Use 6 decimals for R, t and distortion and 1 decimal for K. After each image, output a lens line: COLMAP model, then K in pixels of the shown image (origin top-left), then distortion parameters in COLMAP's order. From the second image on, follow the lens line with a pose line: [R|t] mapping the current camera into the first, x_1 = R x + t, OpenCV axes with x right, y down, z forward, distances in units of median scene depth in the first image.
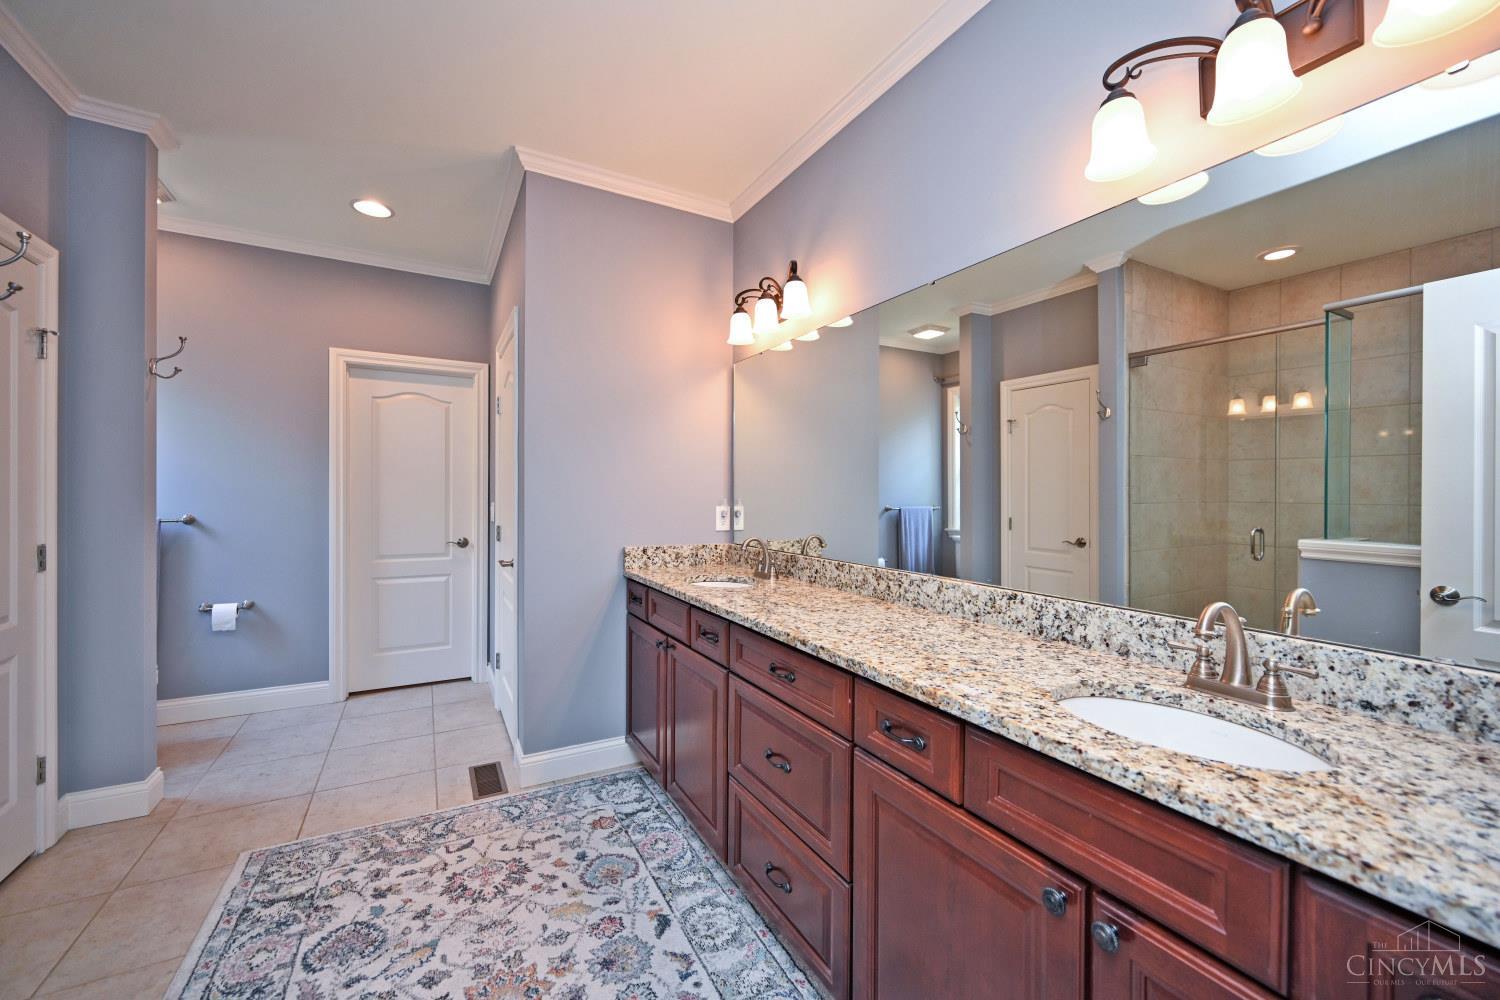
lens RADIAL K [[603.3, 0, 744.5], [0, 603.3, 499.9], [0, 0, 1]] dist [-0.002549, 0.000598]
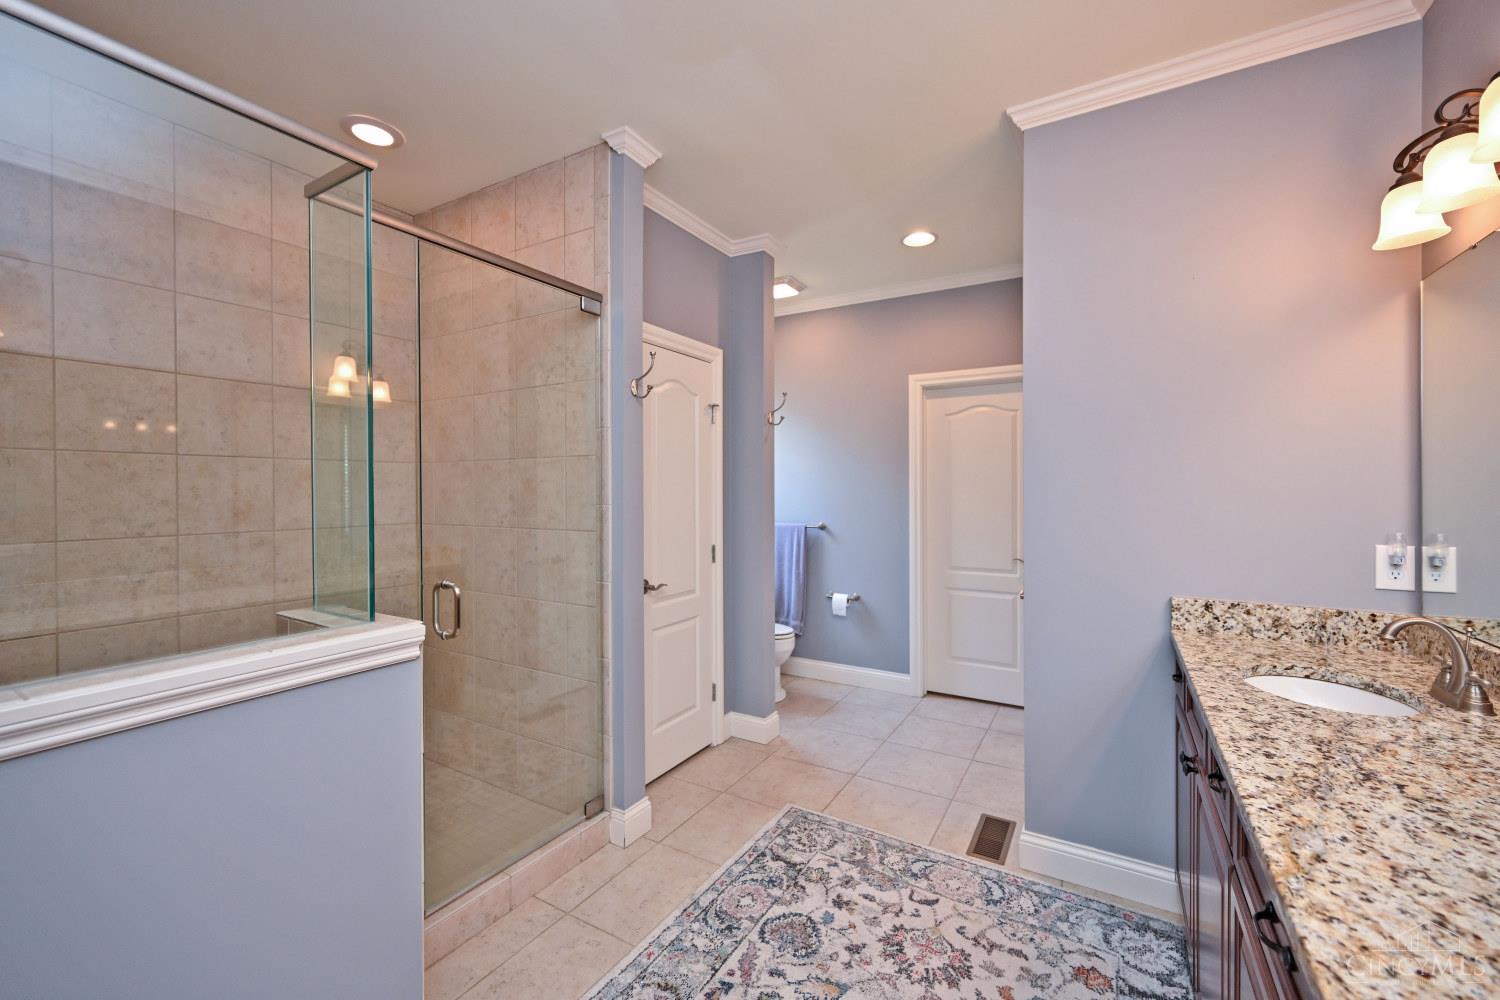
lens RADIAL K [[603.3, 0, 749.6], [0, 603.3, 496.1], [0, 0, 1]] dist [-0.002549, 0.000598]
pose [[0.502624, -0.000287, -0.864505, 0.190451], [-0.000402, 1.000000, -0.000566, -0.045160], [0.864505, 0.000632, 0.502624, 0.287191]]
